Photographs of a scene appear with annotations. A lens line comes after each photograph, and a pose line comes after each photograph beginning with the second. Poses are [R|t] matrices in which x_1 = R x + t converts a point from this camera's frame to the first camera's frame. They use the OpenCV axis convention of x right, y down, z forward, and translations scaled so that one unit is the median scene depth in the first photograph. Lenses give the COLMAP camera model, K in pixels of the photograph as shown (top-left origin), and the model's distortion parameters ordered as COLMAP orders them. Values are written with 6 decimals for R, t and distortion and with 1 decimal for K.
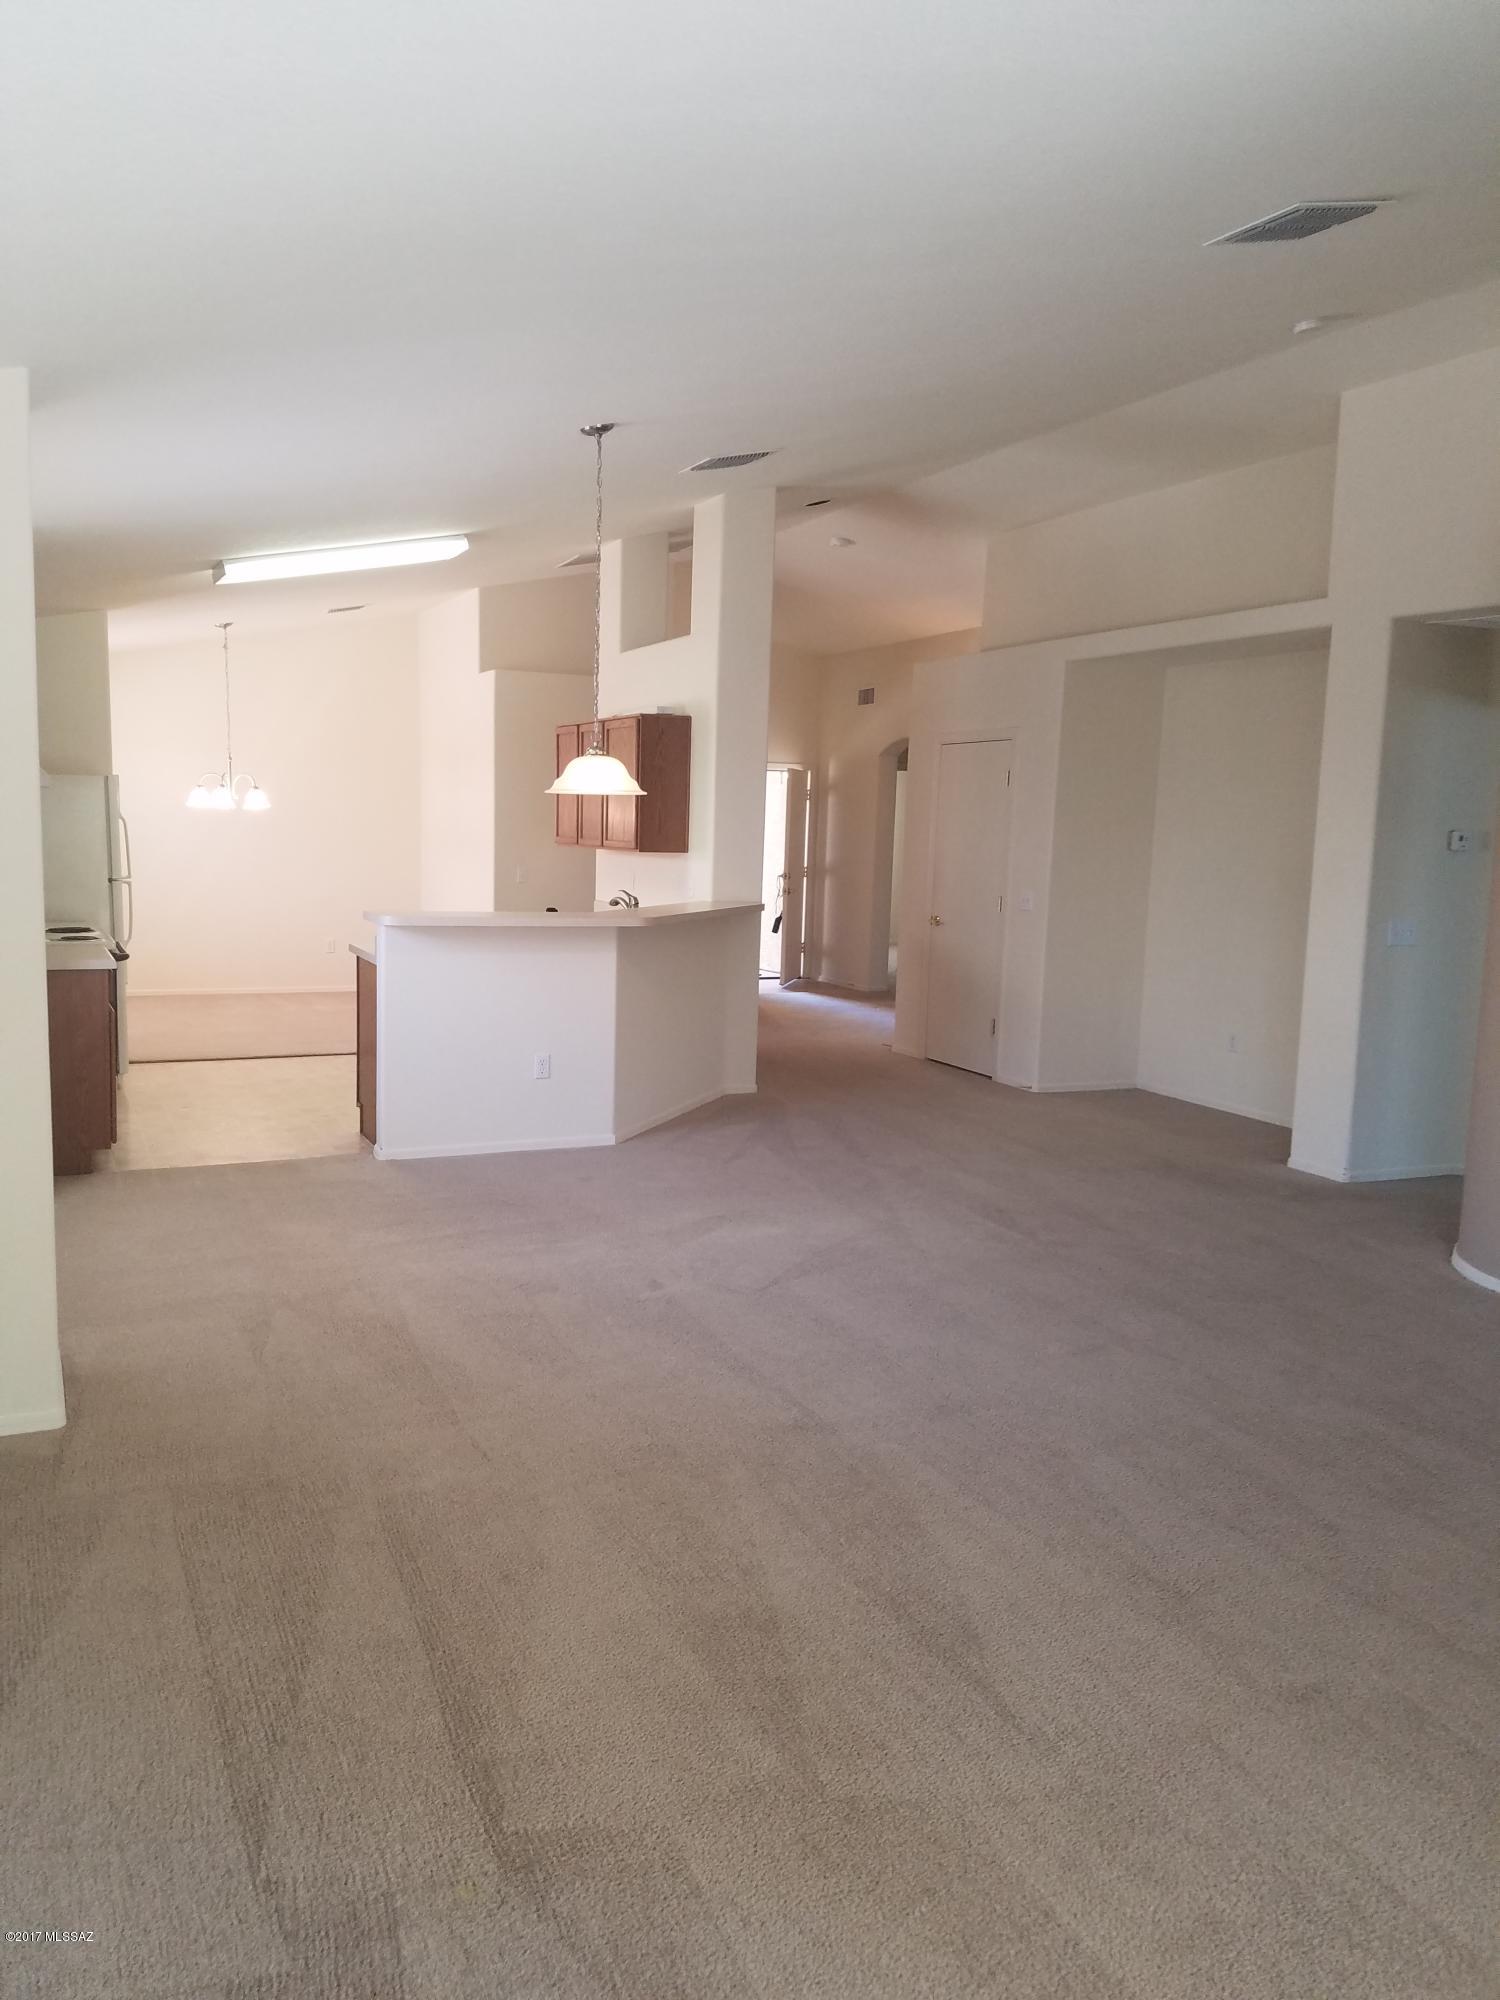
lens RADIAL K [[1502.8, 0, 746.5], [0, 1502.8, 999.3], [0, 0, 1]] dist [0.009418, -0.003166]
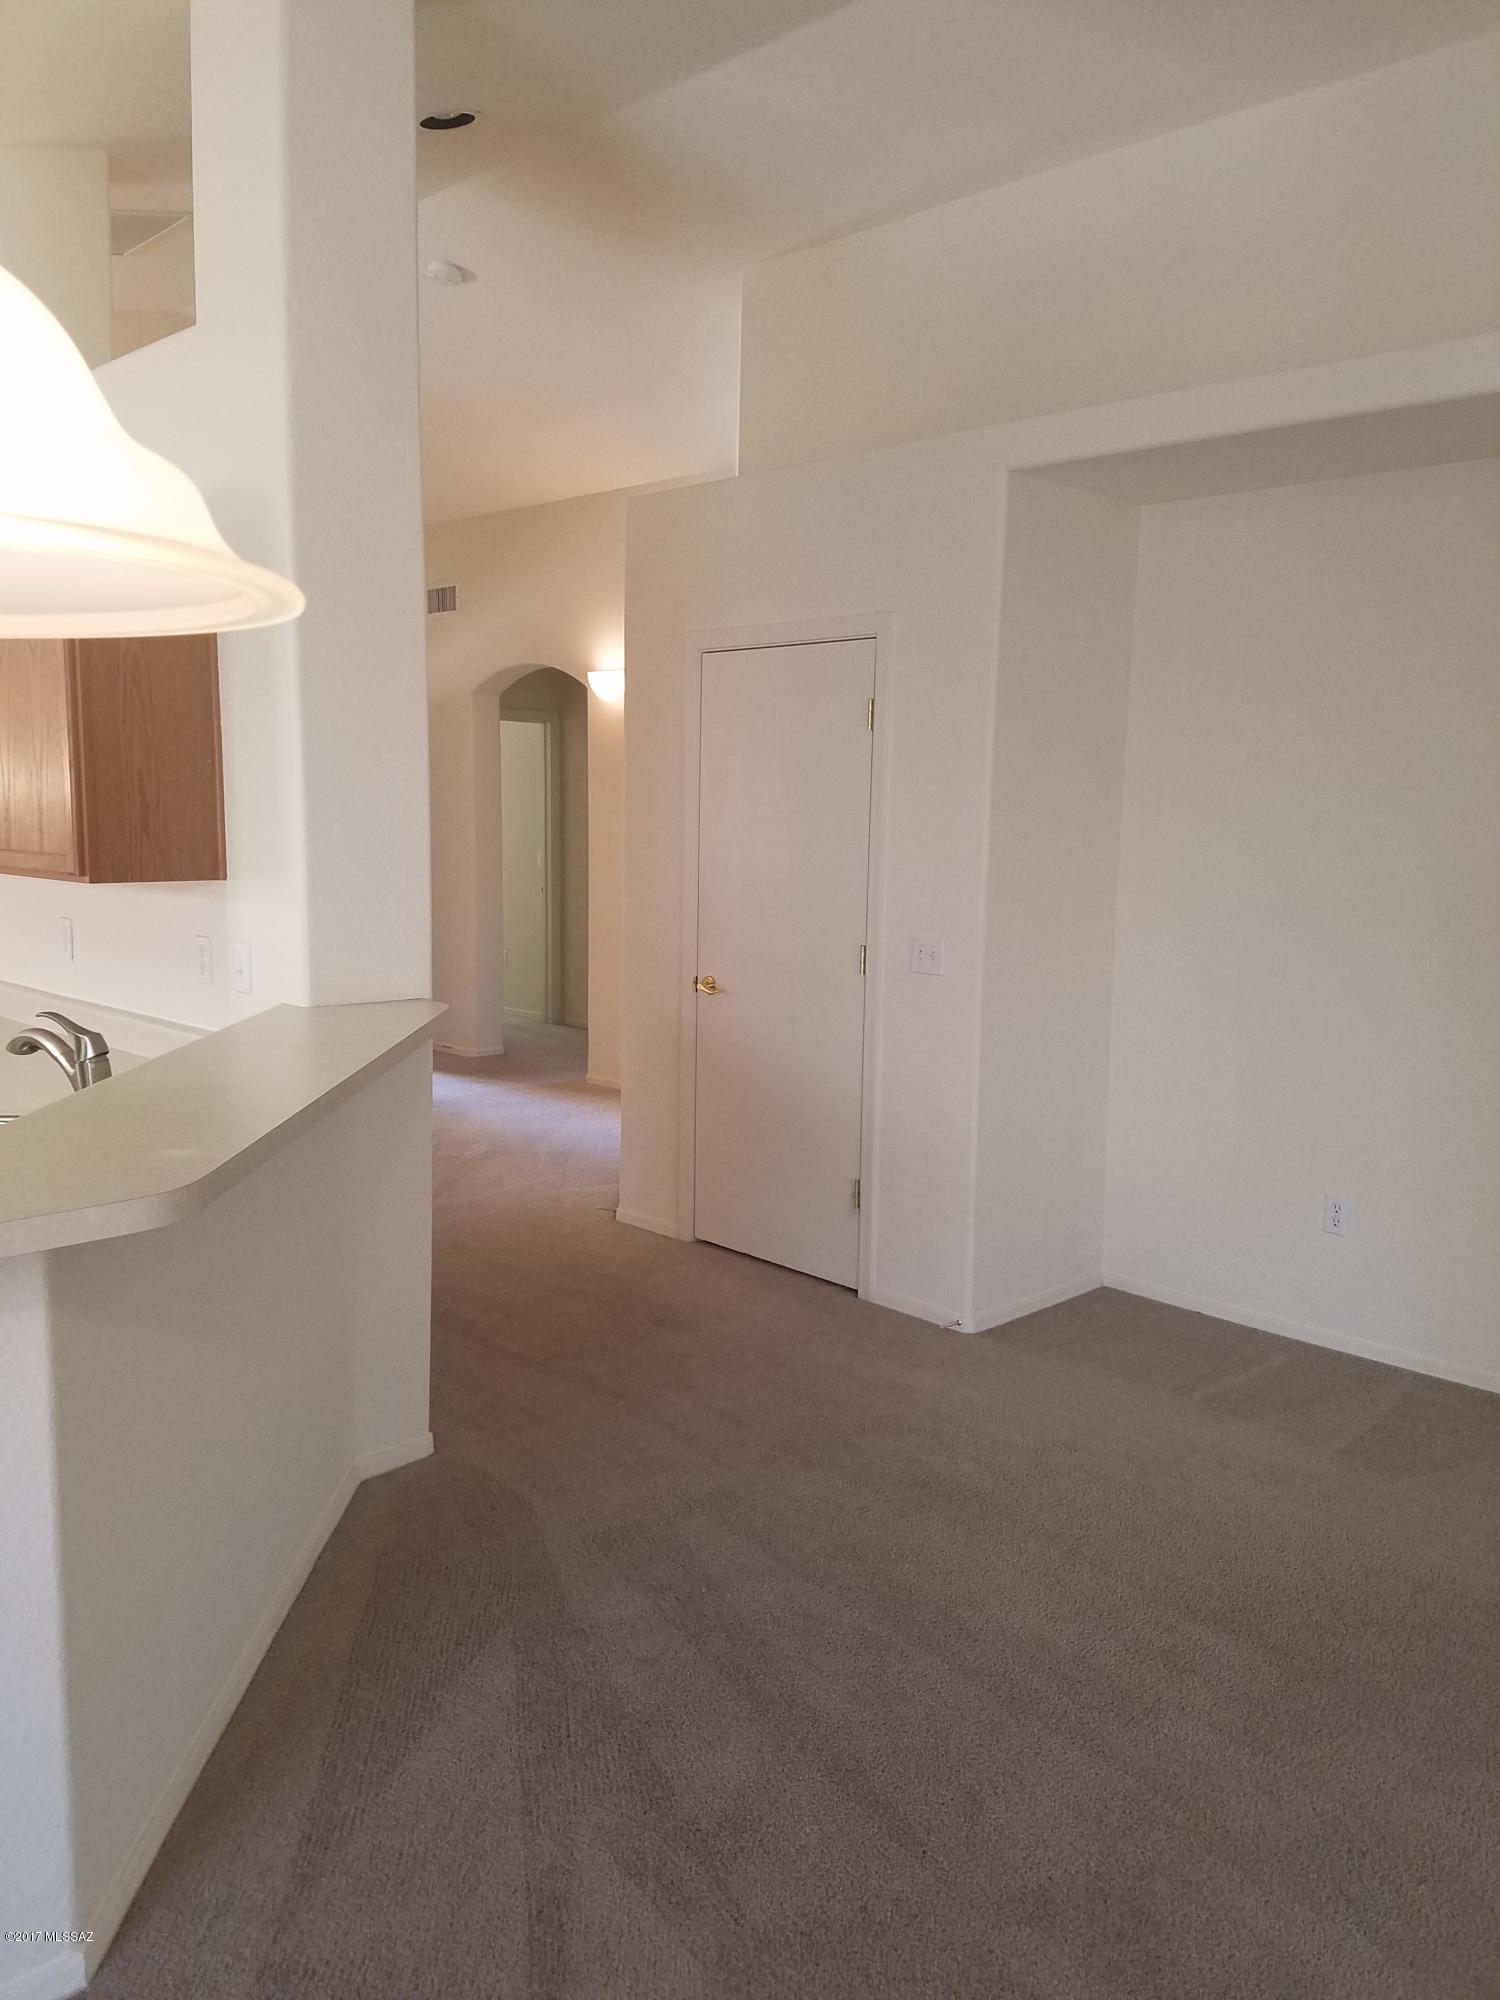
lens RADIAL K [[1502.8, 0, 750.9], [0, 1502.8, 1011.8], [0, 0, 1]] dist [0.009418, -0.003166]
pose [[0.940325, -0.057456, 0.335393, -0.039689], [0.048230, 0.998195, 0.035778, -0.064836], [-0.336843, -0.017467, 0.941399, 0.529012]]
